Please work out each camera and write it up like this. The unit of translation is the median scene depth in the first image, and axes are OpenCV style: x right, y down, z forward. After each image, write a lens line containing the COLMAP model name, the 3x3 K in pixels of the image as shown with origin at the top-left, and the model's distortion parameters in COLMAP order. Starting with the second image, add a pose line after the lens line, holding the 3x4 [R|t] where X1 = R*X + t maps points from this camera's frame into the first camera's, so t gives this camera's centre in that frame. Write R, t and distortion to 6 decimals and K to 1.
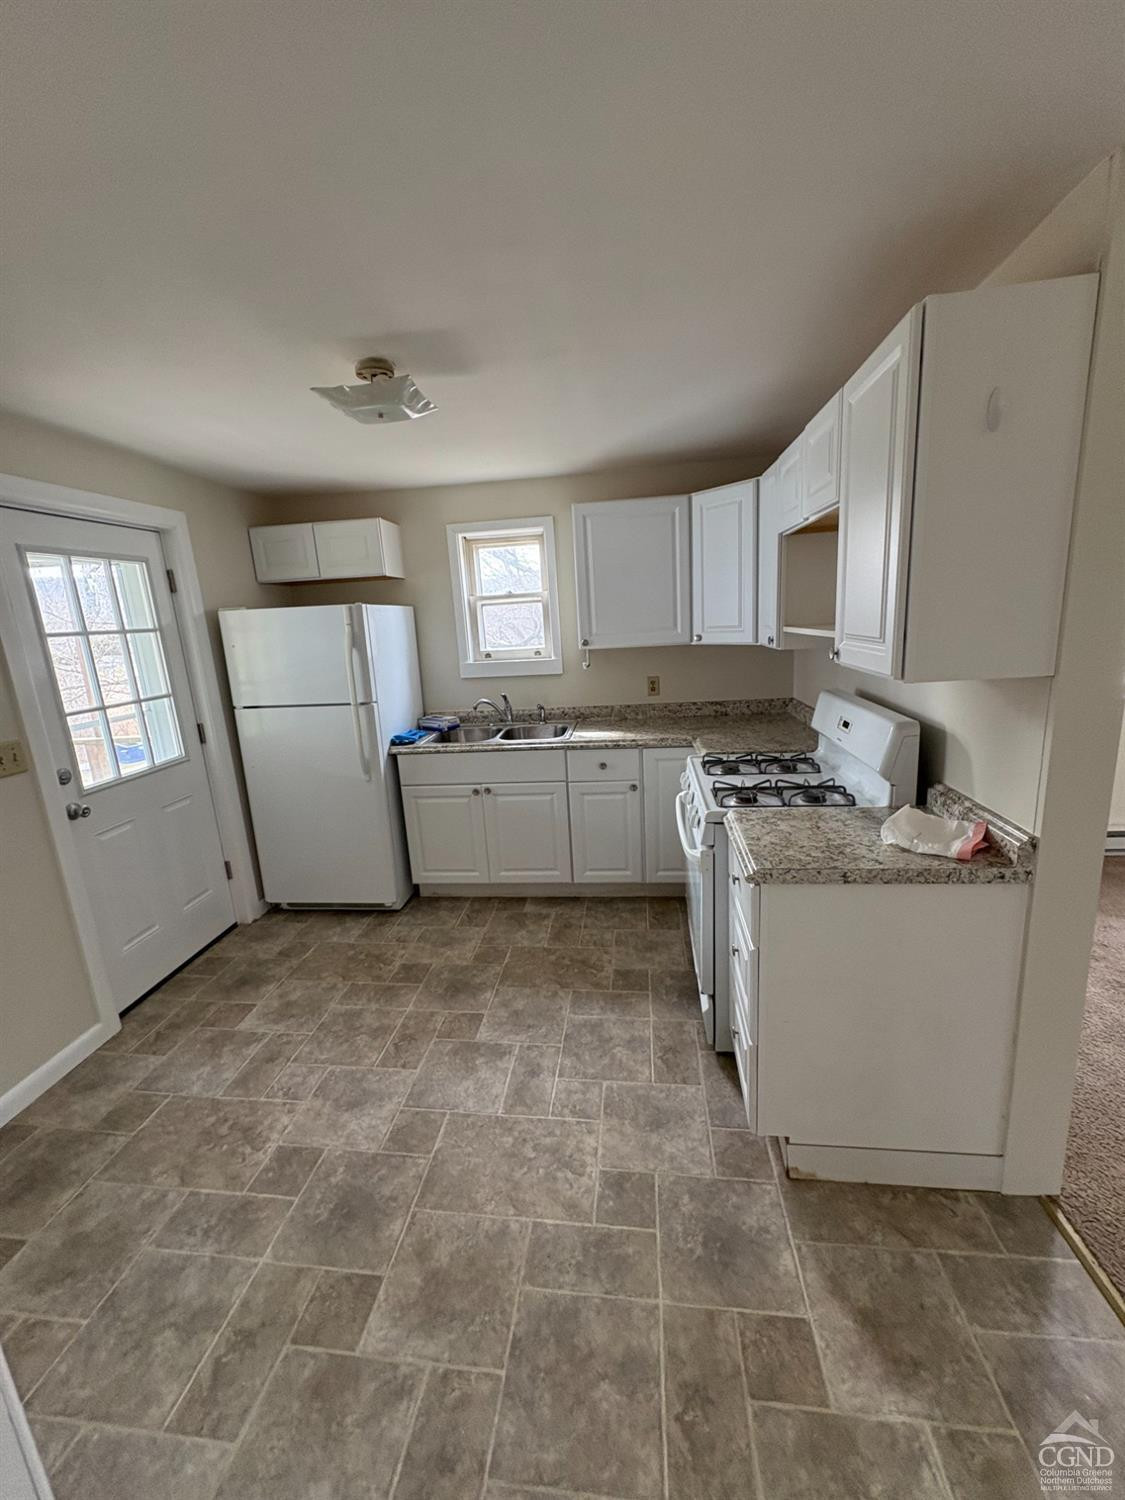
lens RADIAL K [[594.8, 0, 558.6], [0, 594.8, 747.2], [0, 0, 1]] dist [-0.001004, -0.000331]
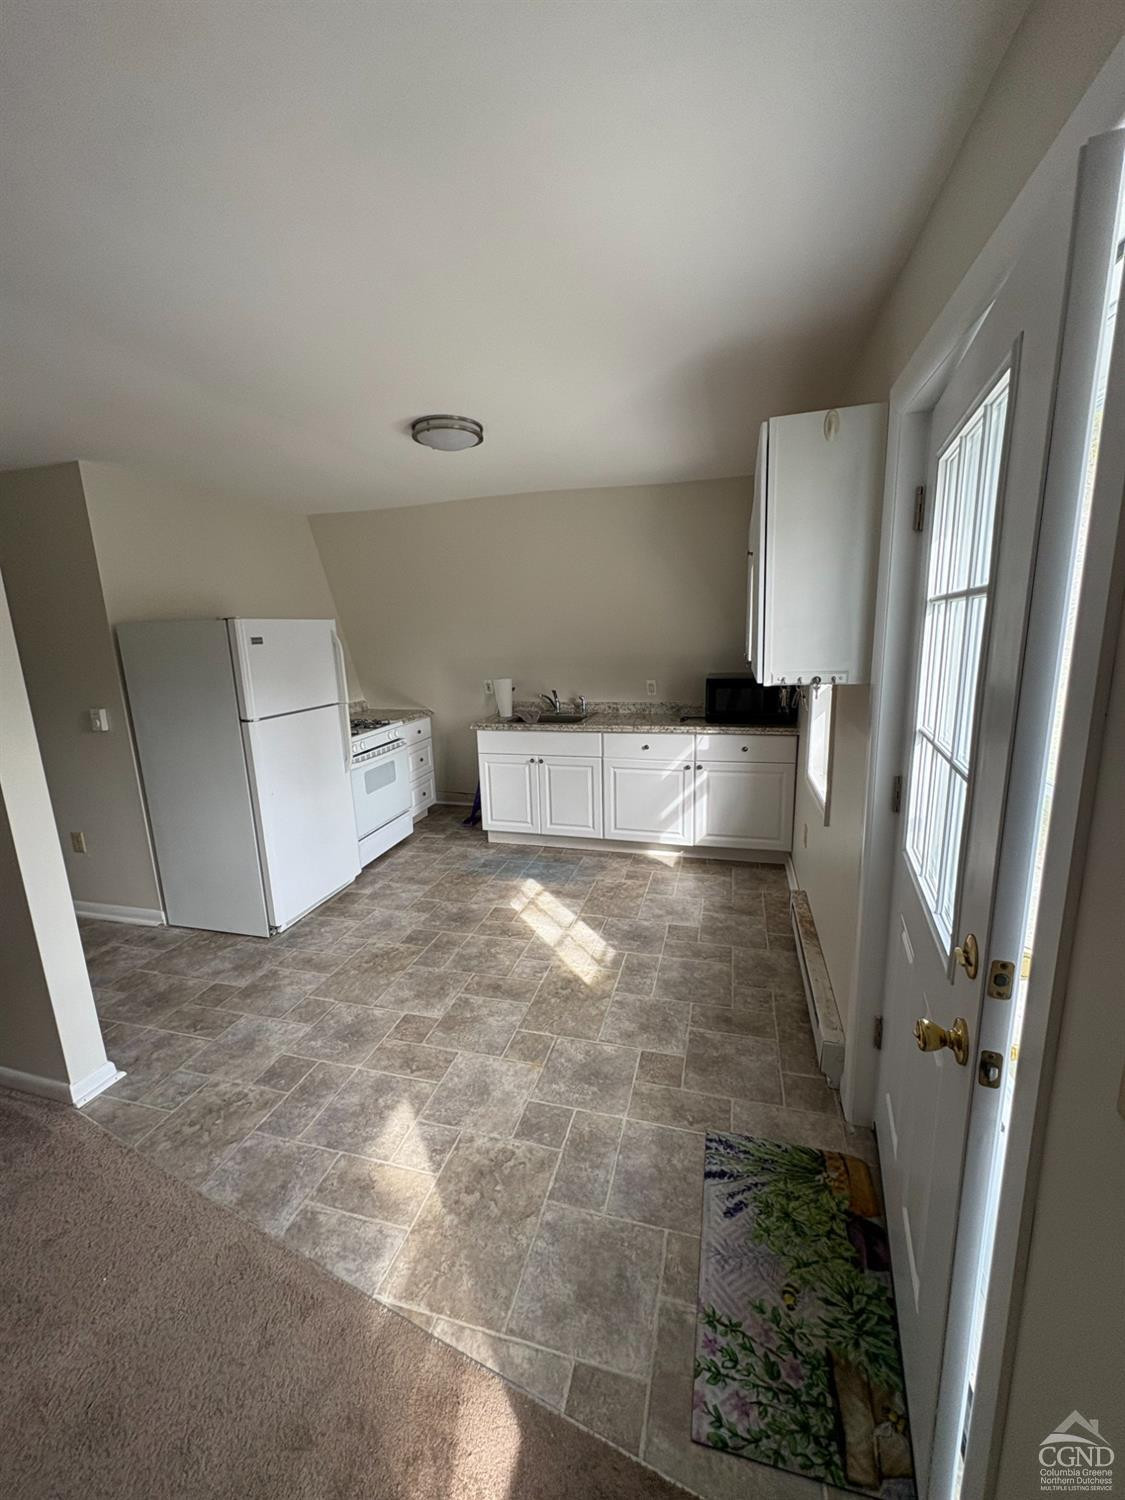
lens RADIAL K [[594.8, 0, 562.5], [0, 594.8, 746.5], [0, 0, 1]] dist [-0.001004, -0.000331]
pose [[0.151788, -0.148131, 0.977250, -1.020586], [0.241163, 0.964376, 0.108722, -0.085822], [-0.958541, 0.219174, 0.182104, 0.659100]]
